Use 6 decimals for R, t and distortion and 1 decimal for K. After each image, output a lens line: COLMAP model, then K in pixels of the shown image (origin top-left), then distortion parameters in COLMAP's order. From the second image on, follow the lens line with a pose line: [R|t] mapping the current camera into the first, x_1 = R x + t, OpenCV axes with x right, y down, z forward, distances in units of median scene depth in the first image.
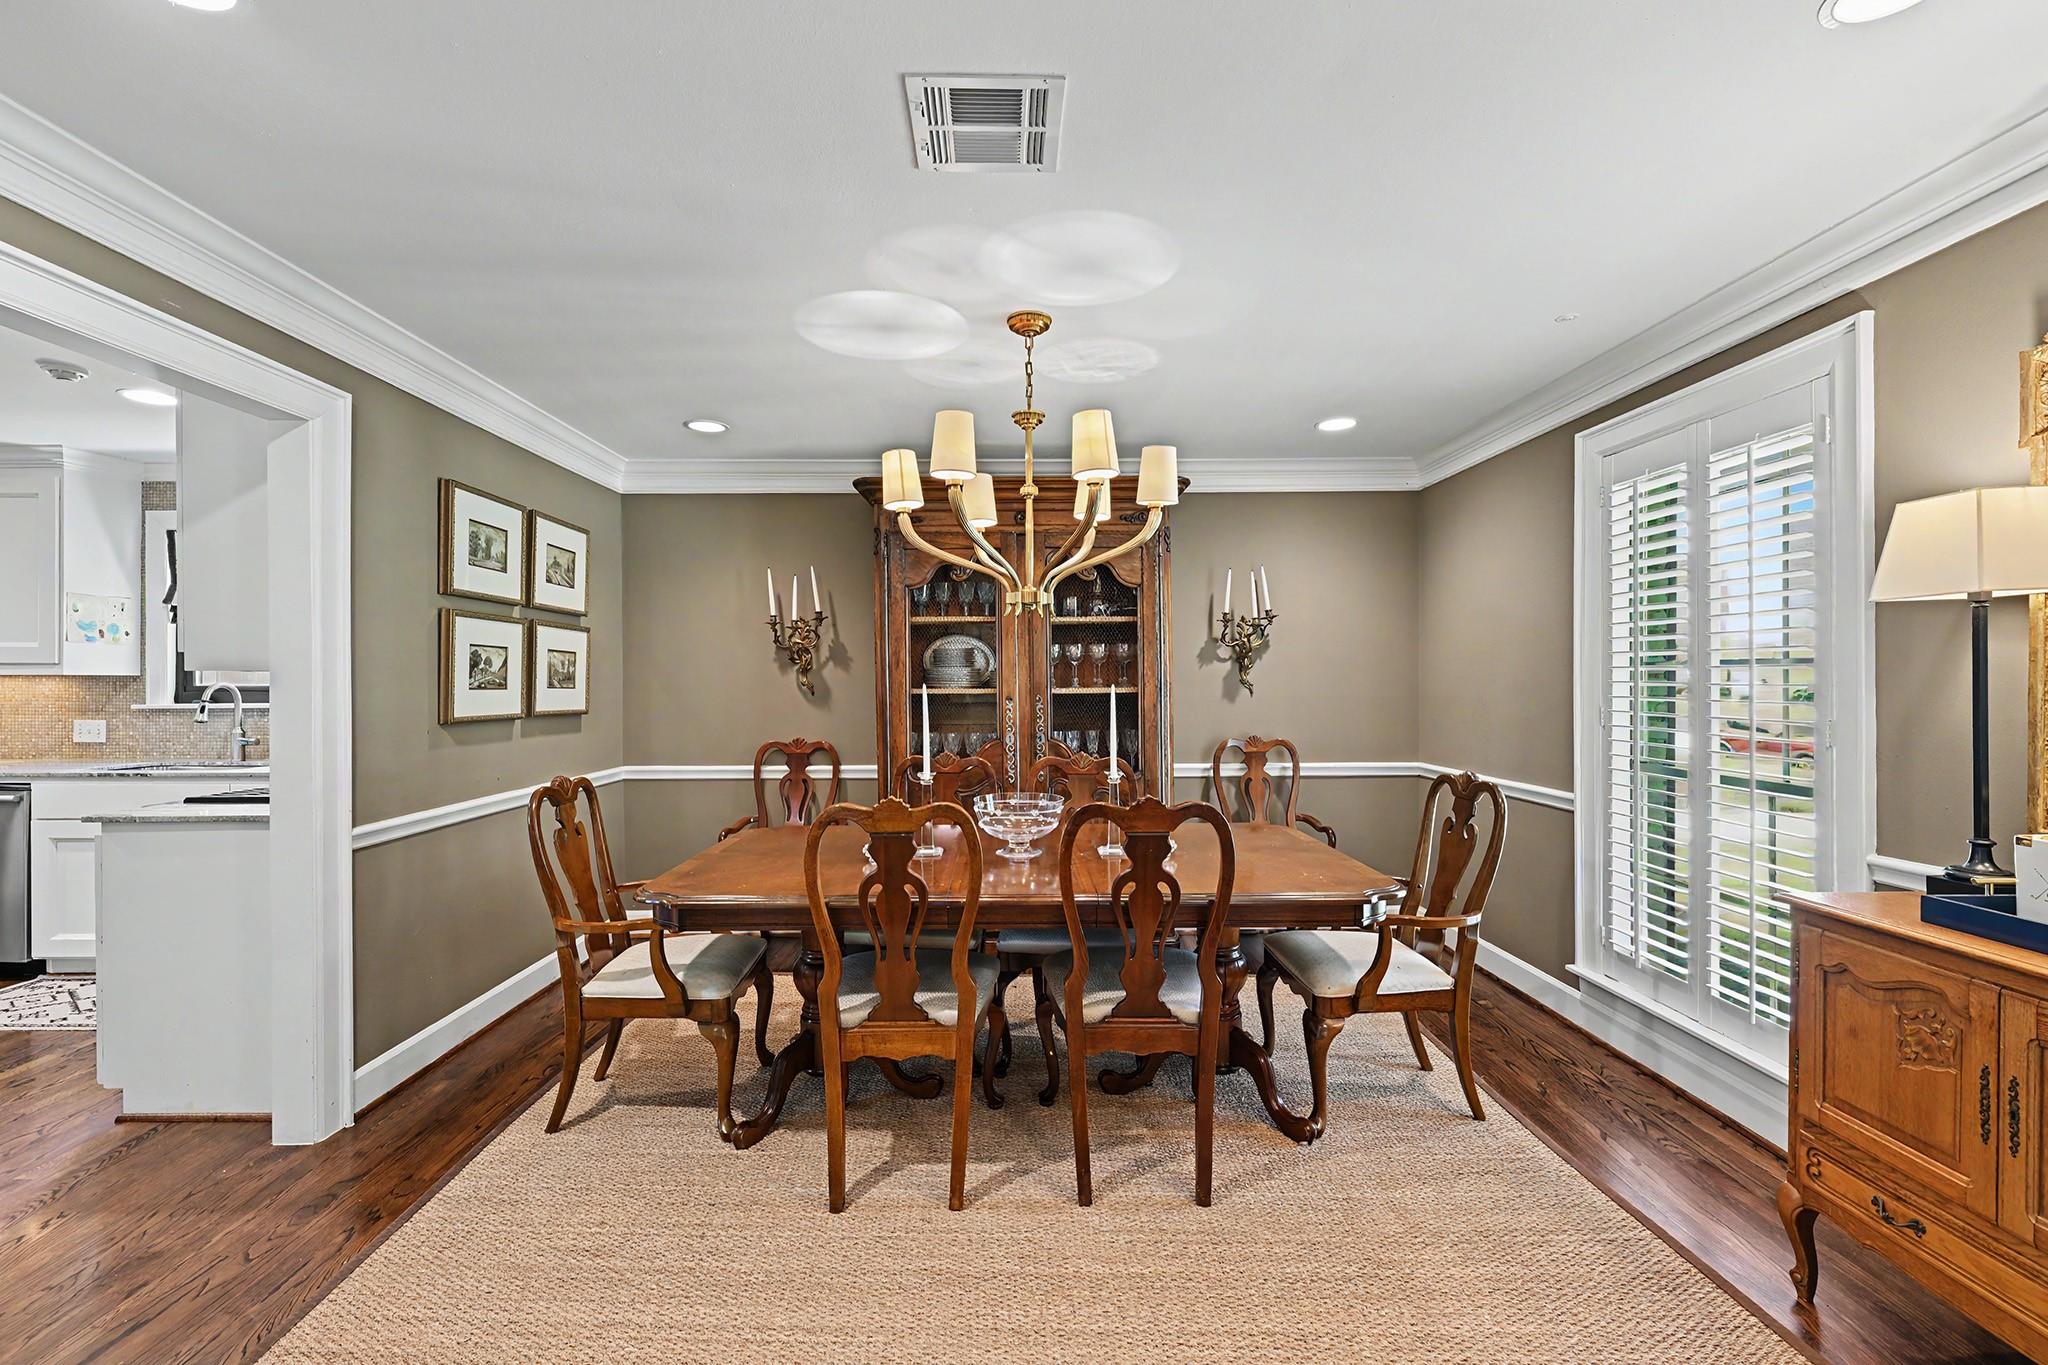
lens RADIAL K [[875.2, 0, 1021.0], [0, 875.2, 680.6], [0, 0, 1]] dist [0.001479, 0.000368]
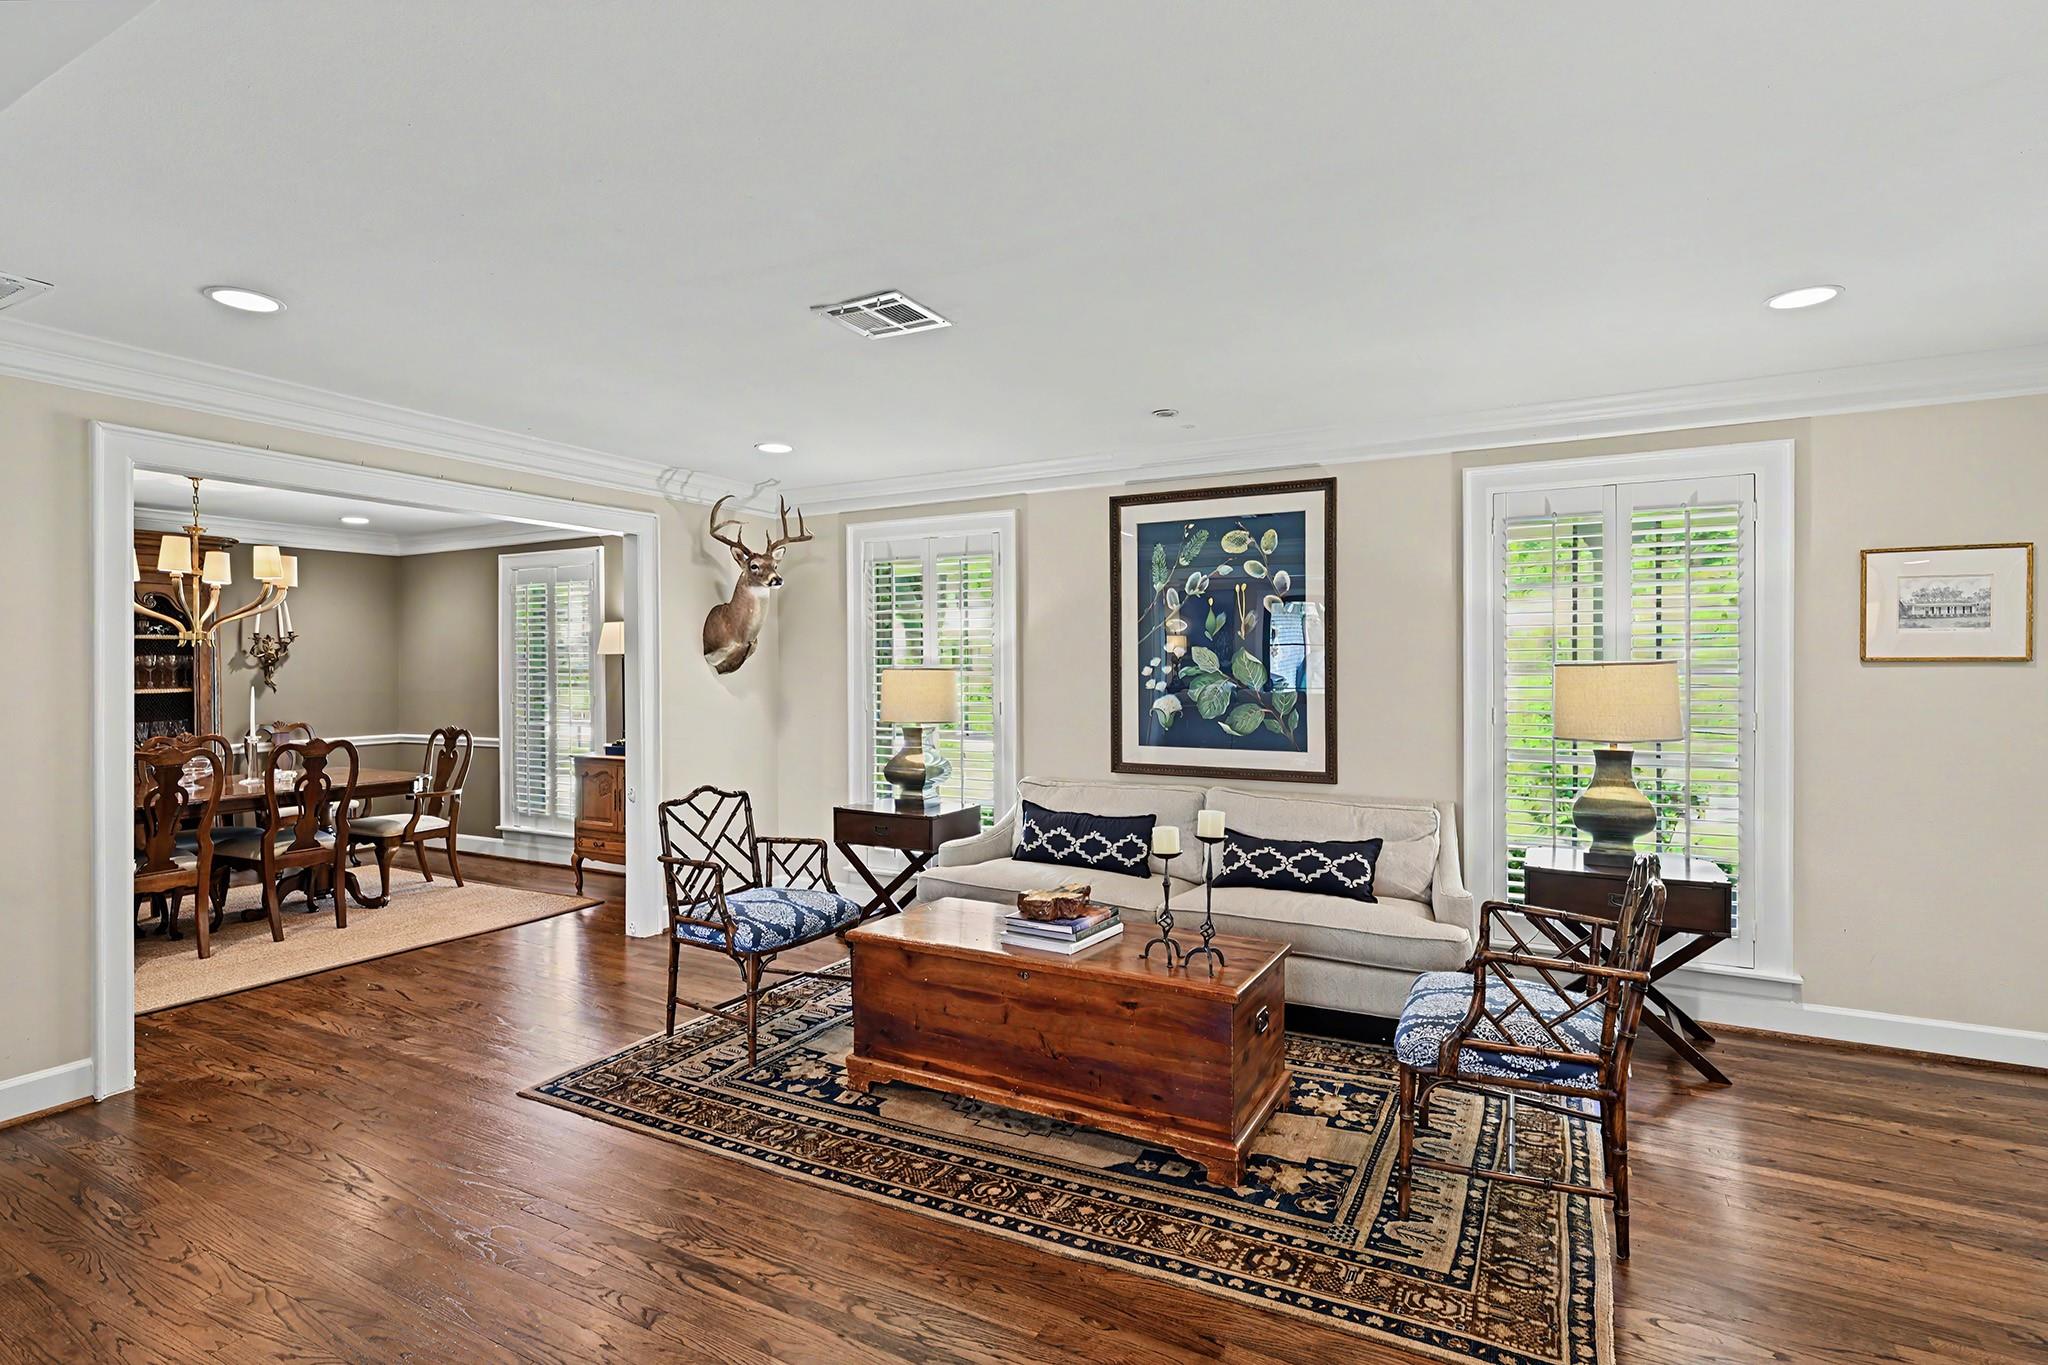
lens RADIAL K [[990.8, 0, 1020.6], [0, 990.8, 672.2], [0, 0, 1]] dist [-0.004100, -0.000543]
pose [[0.481559, -0.004052, 0.876404, -0.584880], [0.005795, 0.999982, 0.001439, -0.011615], [-0.876394, 0.004386, 0.481574, -0.853943]]
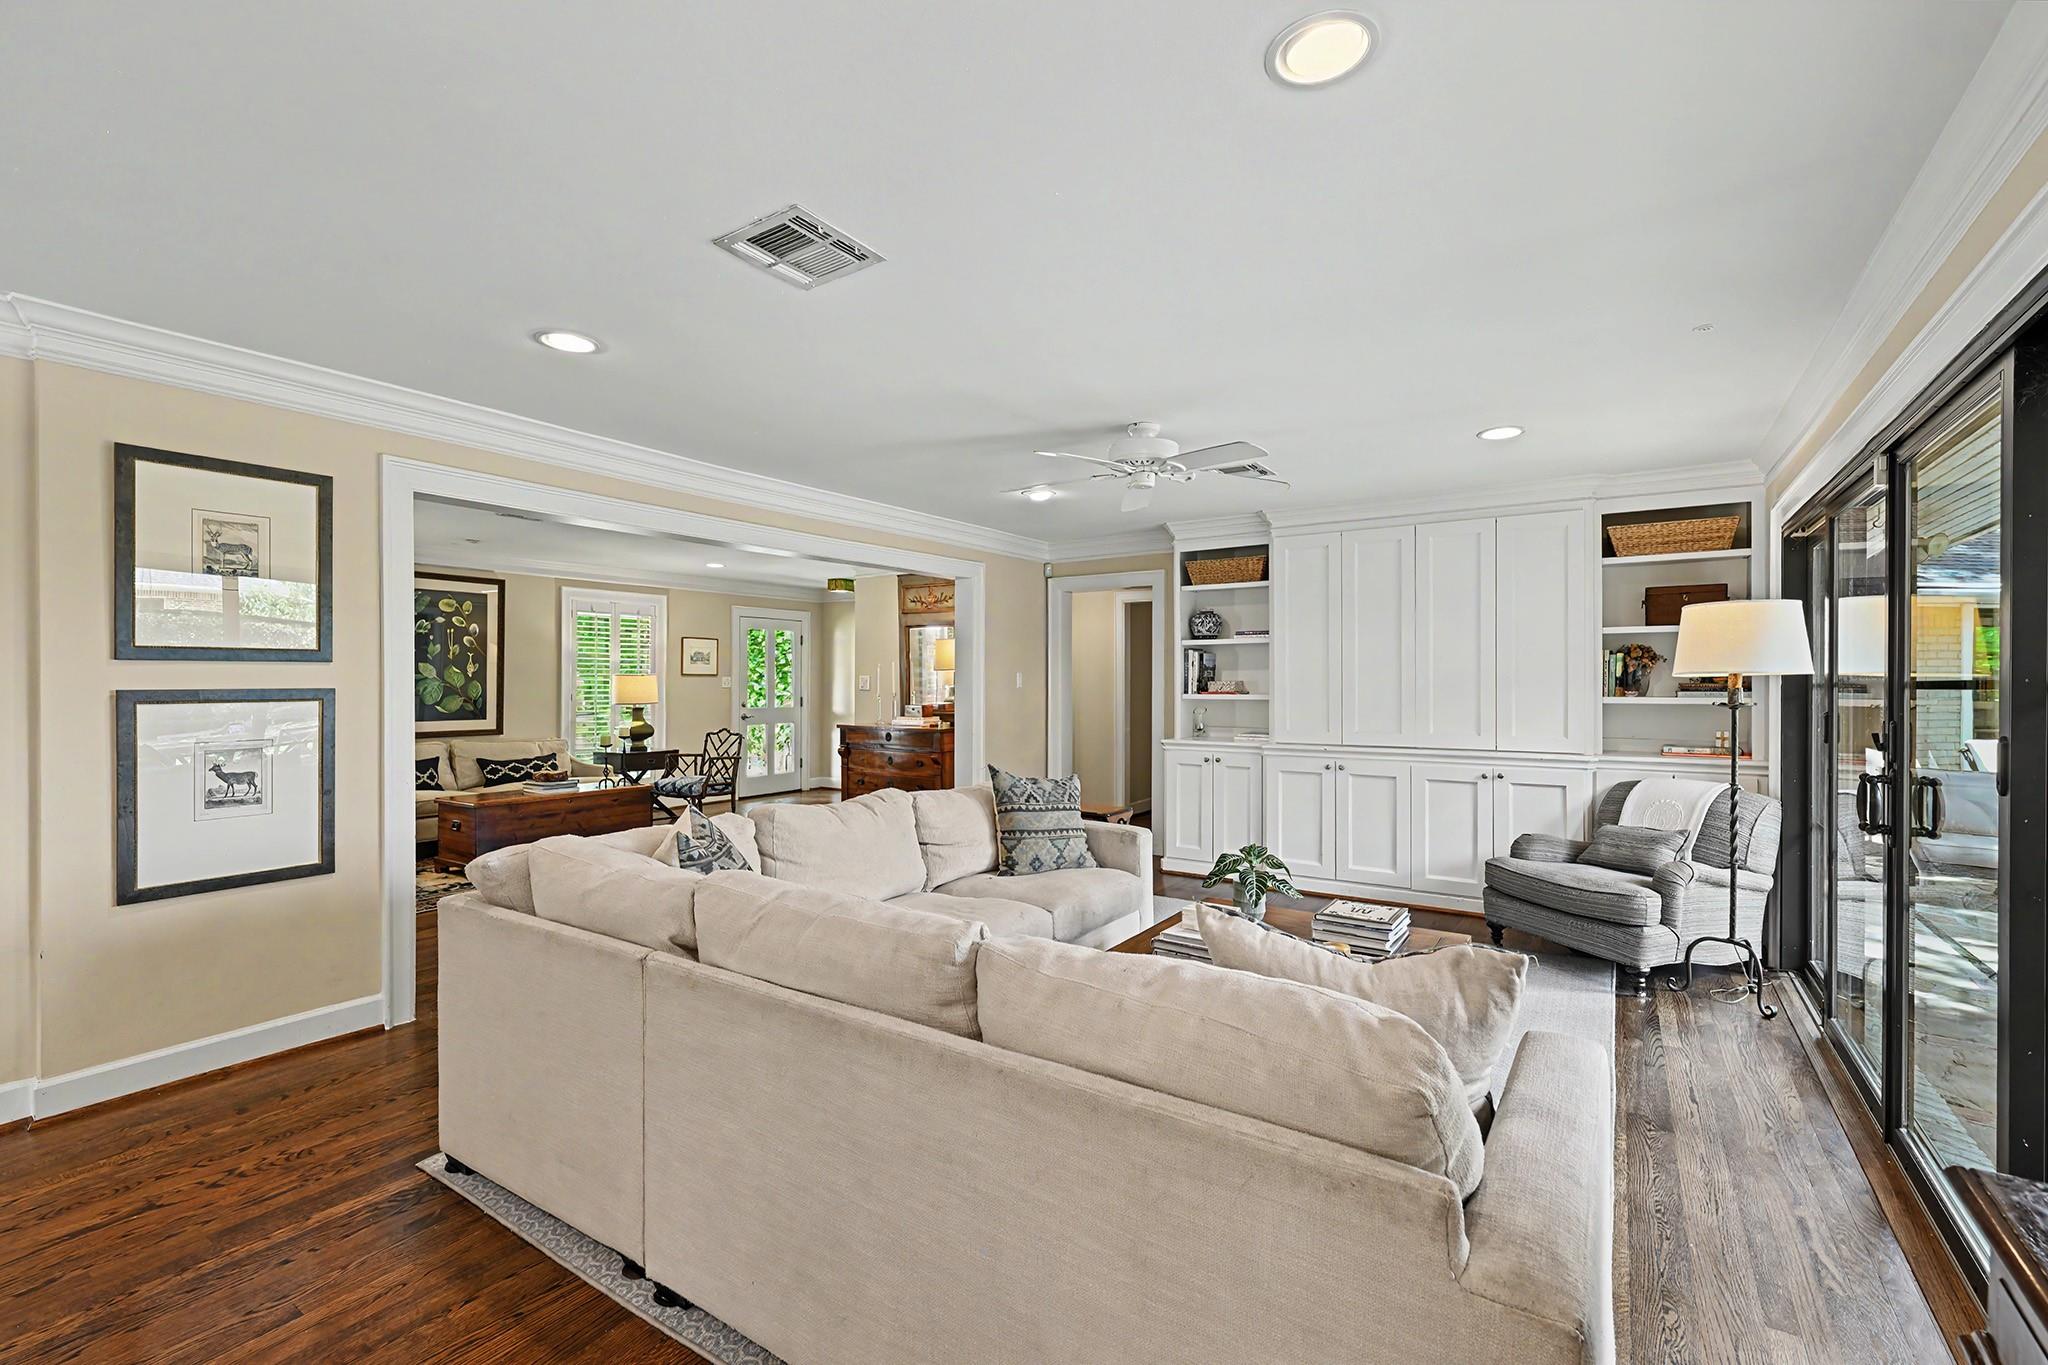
lens RADIAL K [[887.6, 0, 1019.5], [0, 887.6, 690.0], [0, 0, 1]] dist [-0.010929, -0.001111]
pose [[-0.826594, -0.003697, 0.562786, -1.452199], [0.002604, 0.999943, 0.010394, 0.001089], [-0.562792, 0.010057, -0.826537, 0.291083]]
